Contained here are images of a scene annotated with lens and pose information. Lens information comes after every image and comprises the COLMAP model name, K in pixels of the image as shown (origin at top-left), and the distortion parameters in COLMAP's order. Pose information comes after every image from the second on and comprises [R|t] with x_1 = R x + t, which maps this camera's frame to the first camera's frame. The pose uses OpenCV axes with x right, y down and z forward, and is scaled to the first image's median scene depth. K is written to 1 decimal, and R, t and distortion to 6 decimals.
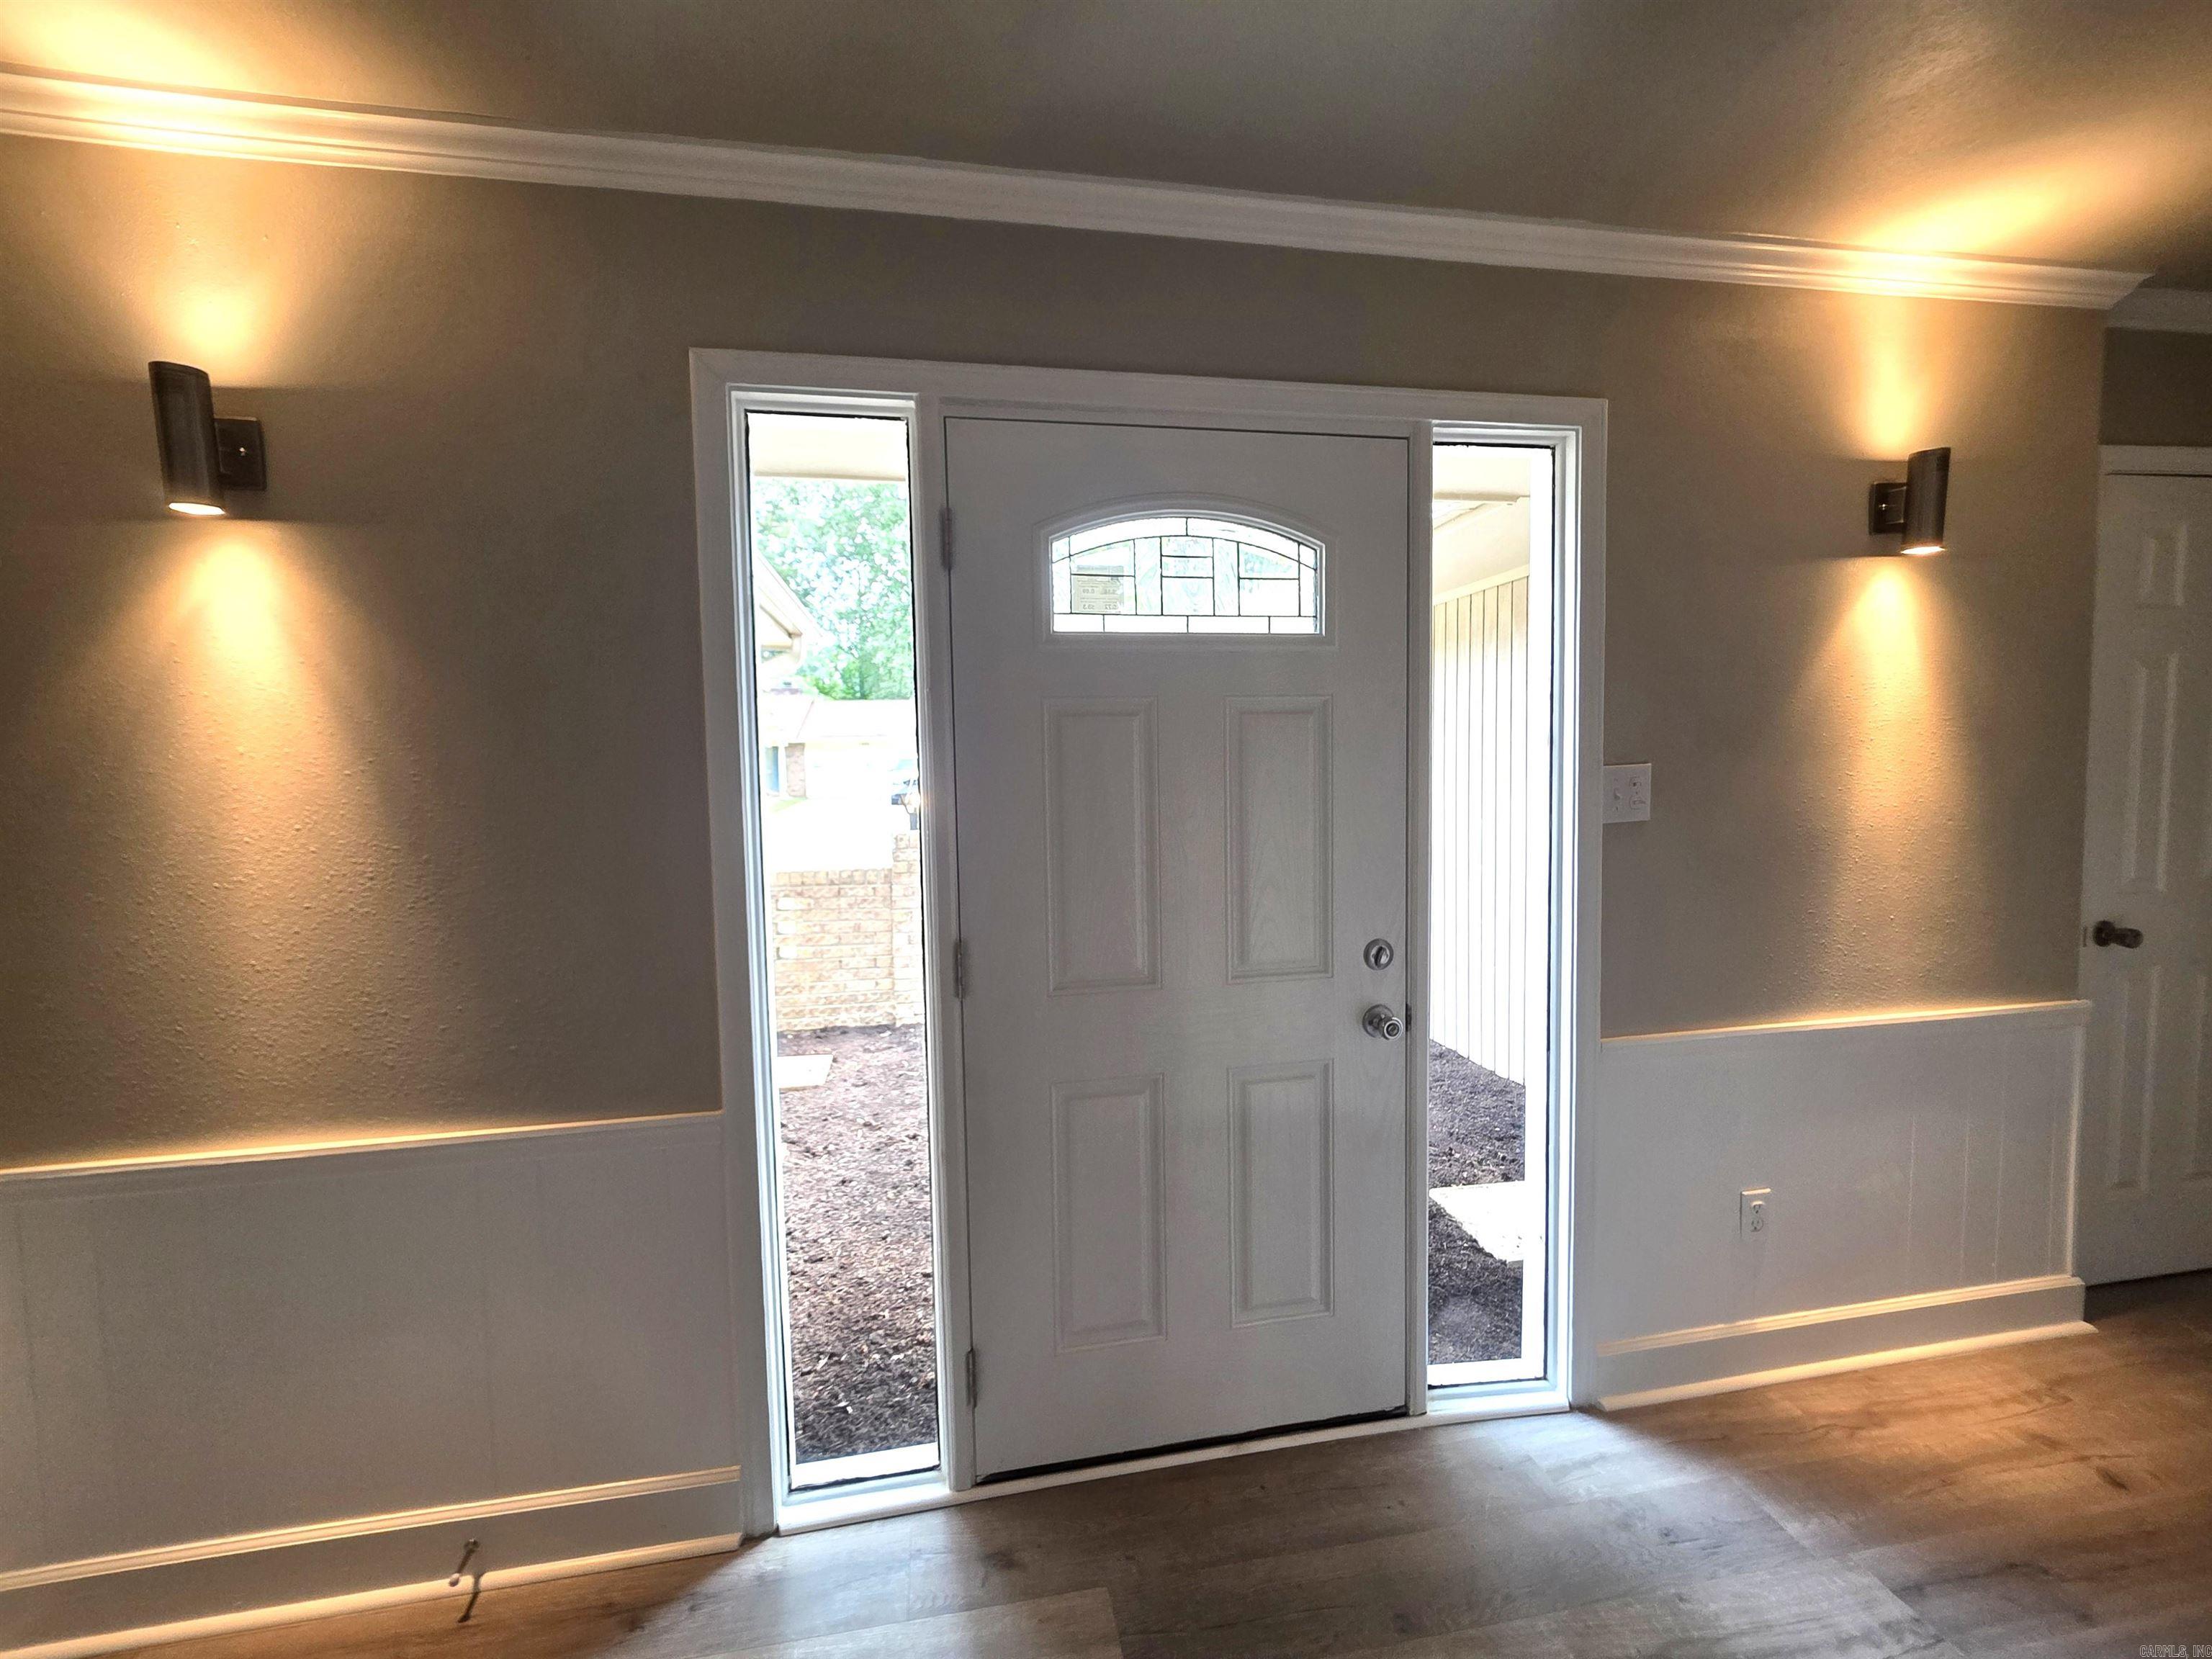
lens RADIAL K [[908.4, 0, 1092.7], [0, 908.4, 809.8], [0, 0, 1]] dist [0.000840, -0.000500]
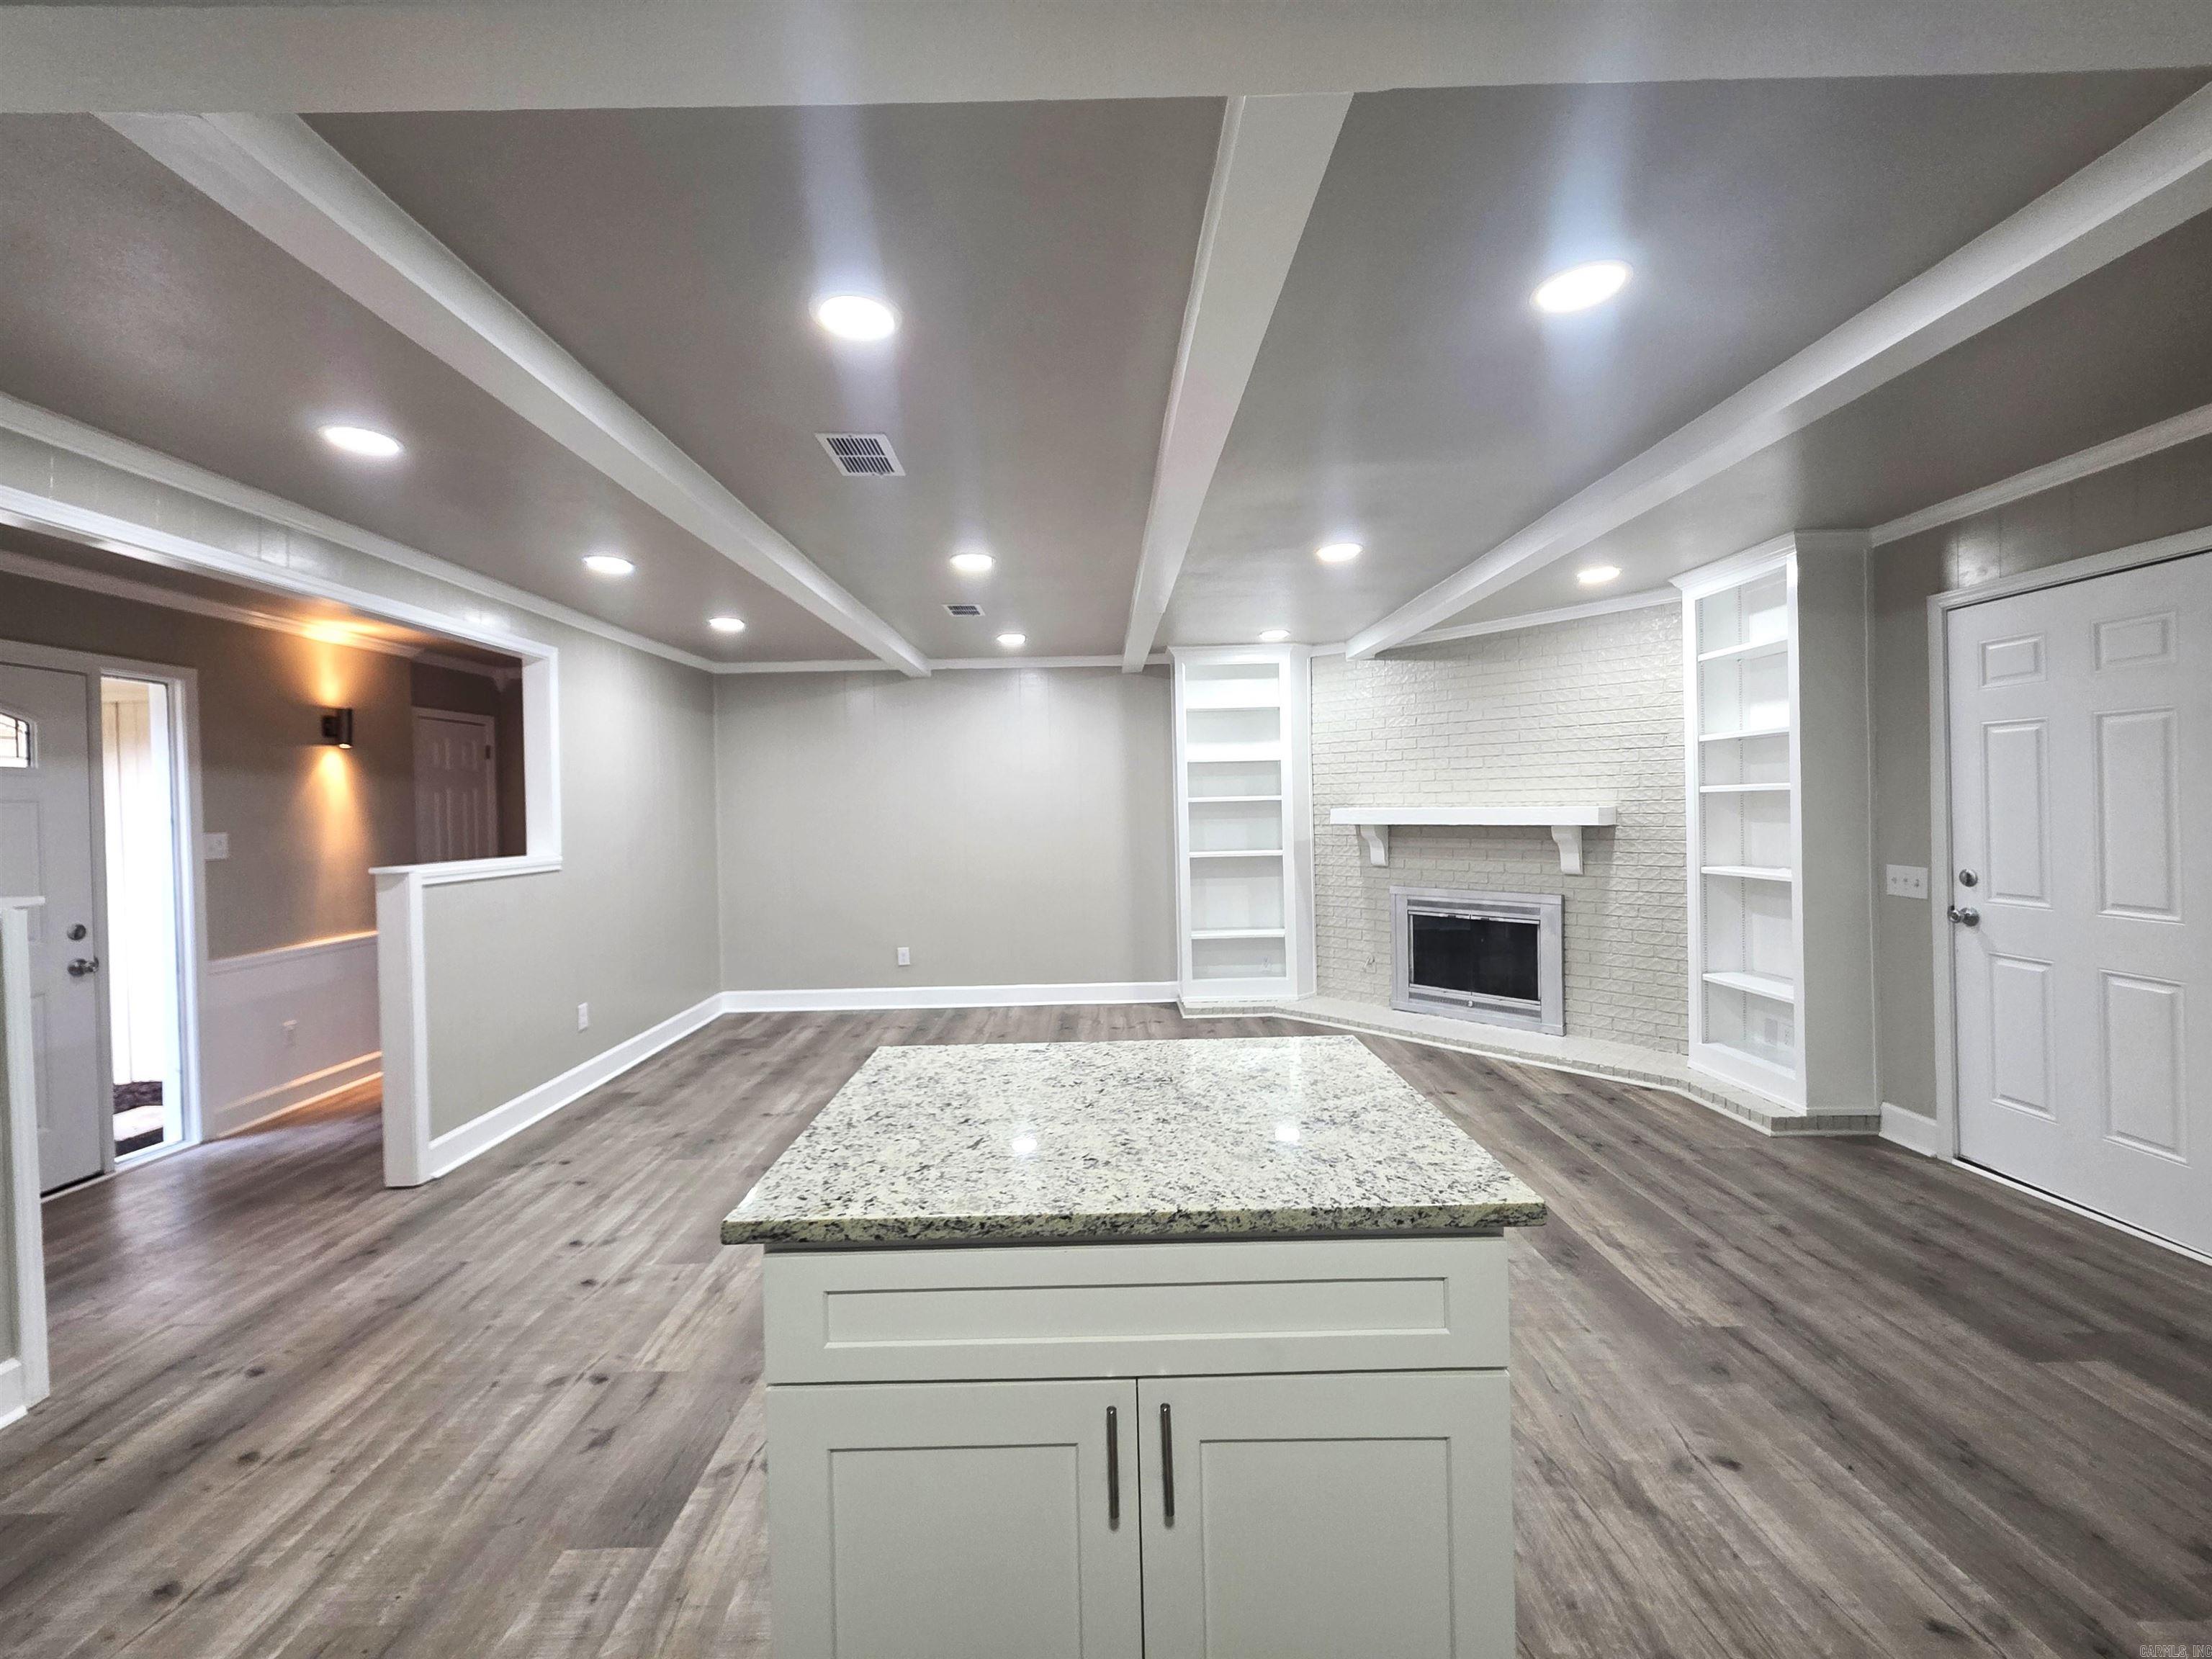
lens RADIAL K [[887.4, 0, 1090.1], [0, 887.4, 812.7], [0, 0, 1]] dist [0.005128, -0.001883]
pose [[0.172170, 0.006309, 0.985047, -1.206549], [0.078043, 0.996749, -0.020025, 0.112663], [-0.981971, 0.080324, 0.171118, -1.493002]]
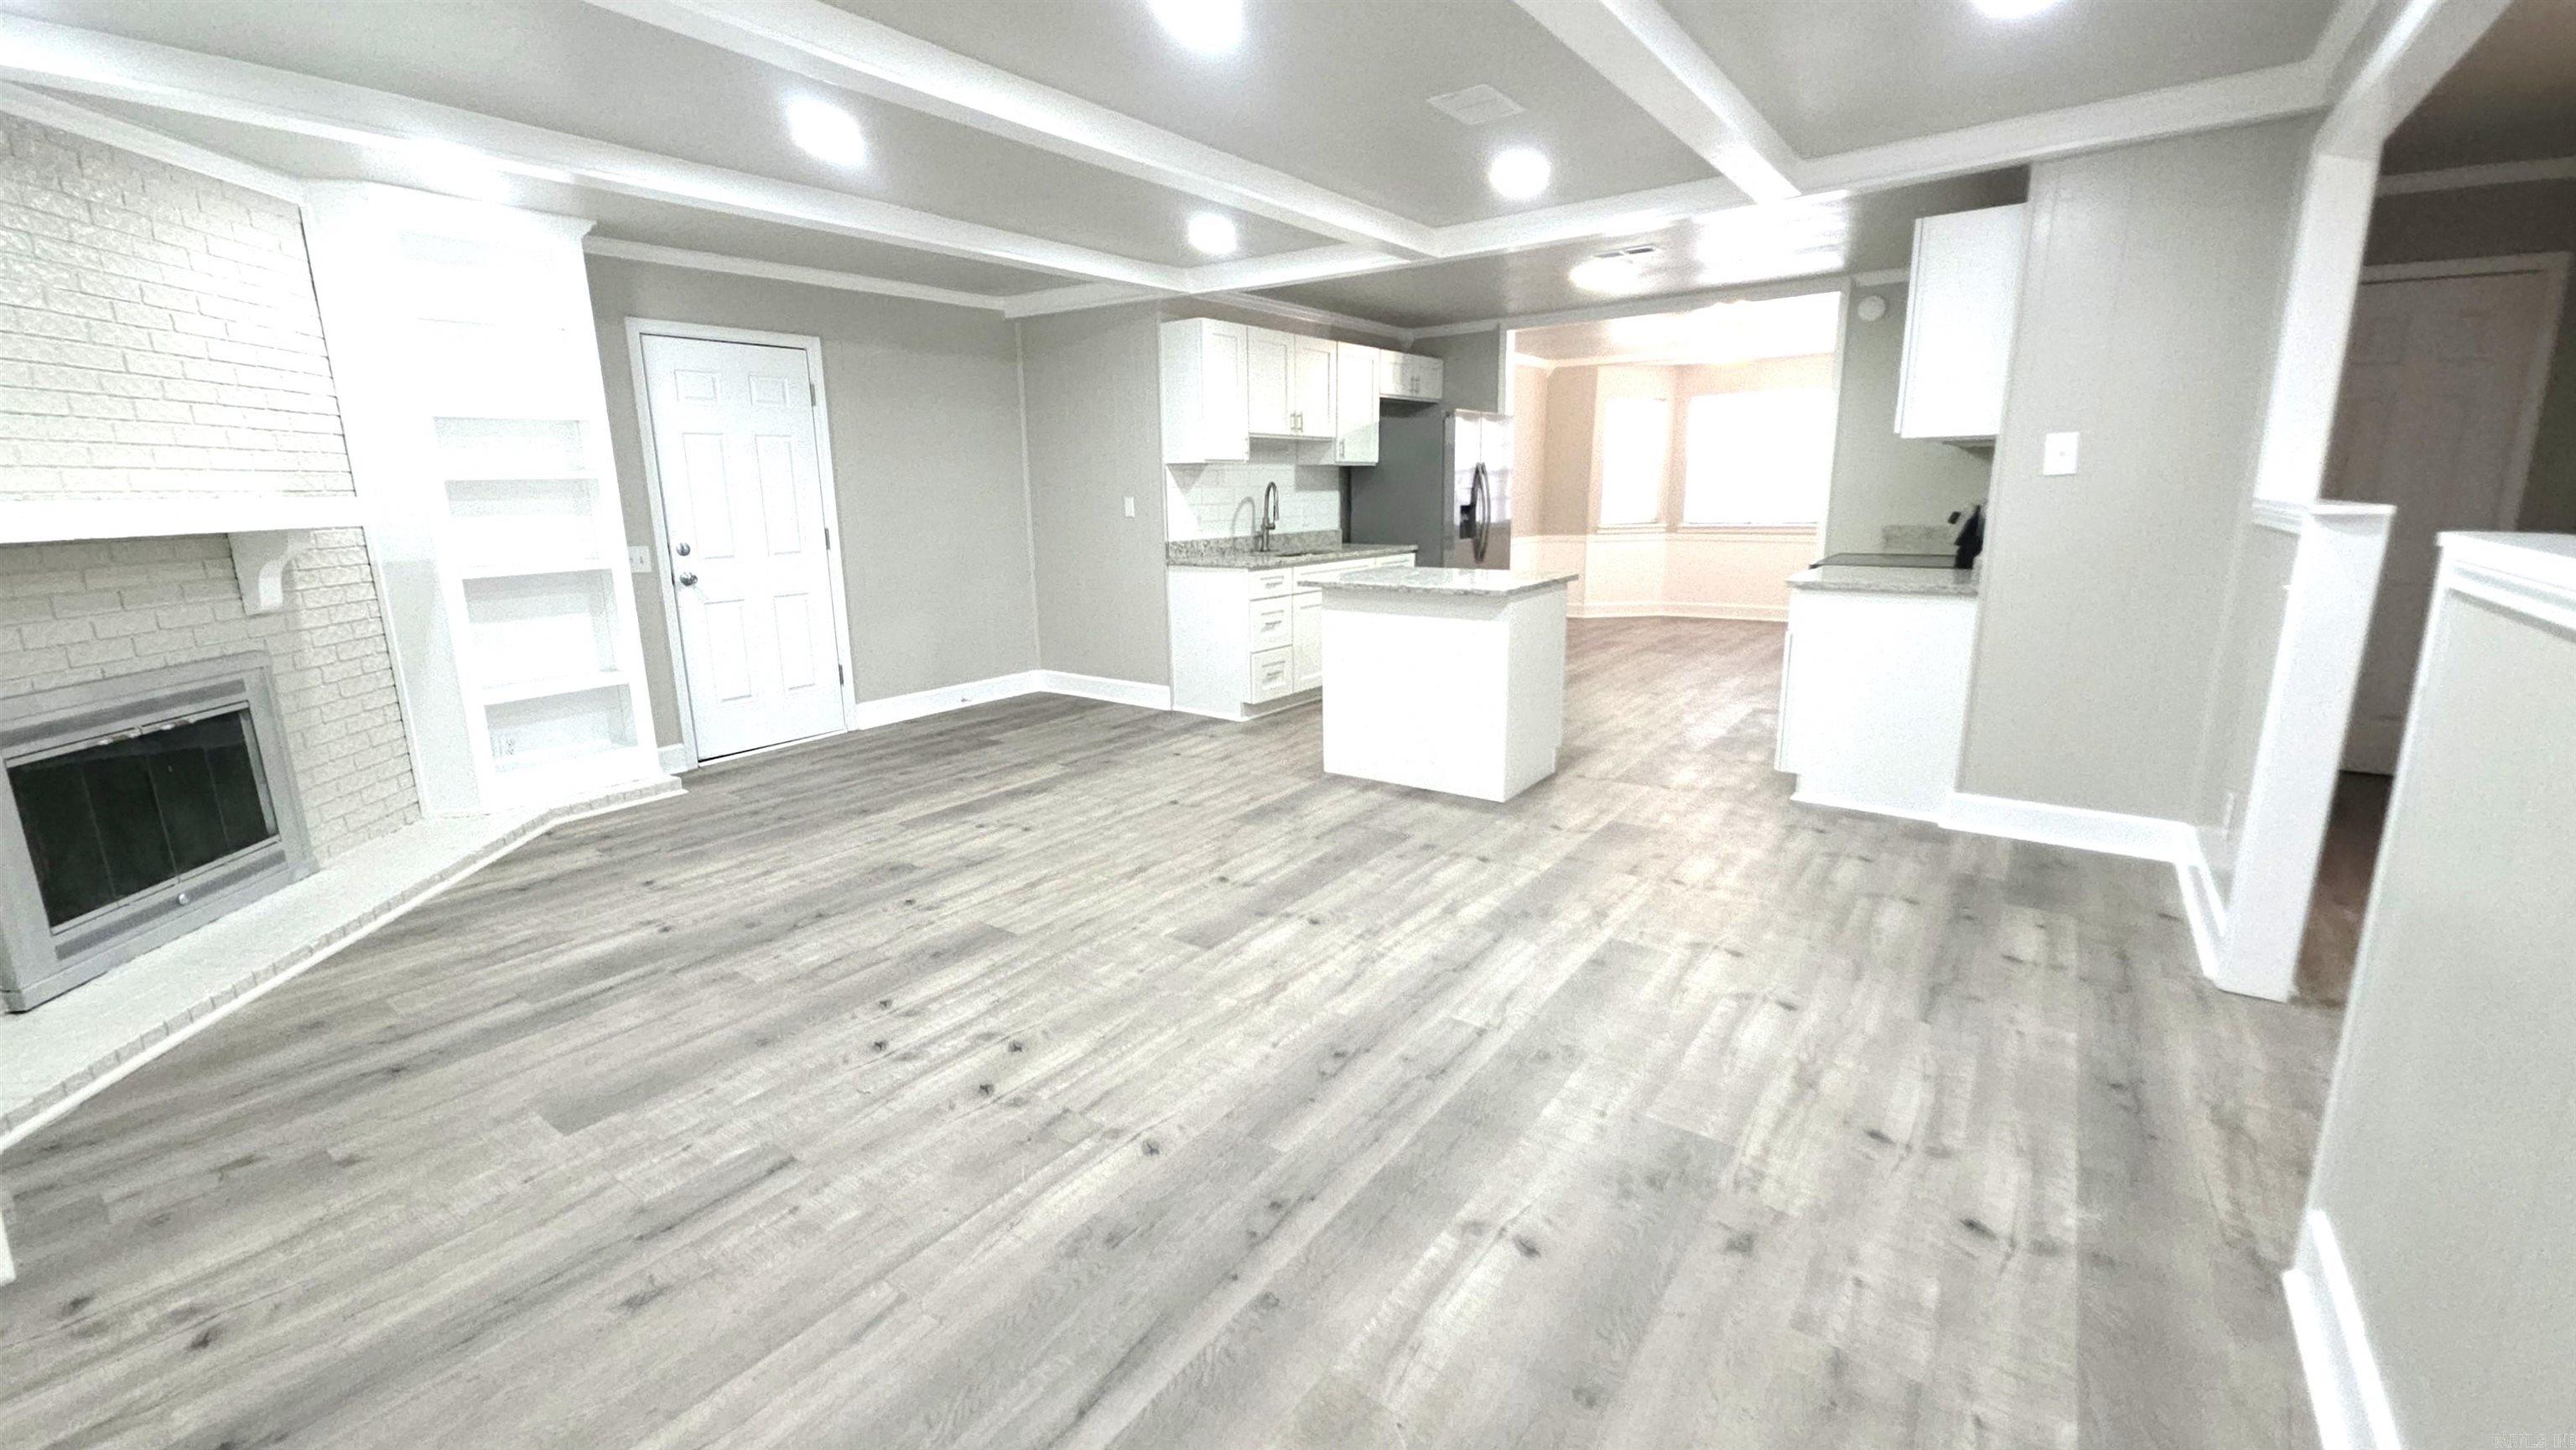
lens RADIAL K [[1048.6, 0, 1269.0], [0, 1048.6, 709.4], [0, 0, 1]] dist [0.015795, -0.008078]
pose [[-0.723606, 0.176273, -0.667325, 1.652709], [-0.009269, 0.964269, 0.264761, -0.002017], [0.690151, 0.197768, -0.696117, 0.197255]]
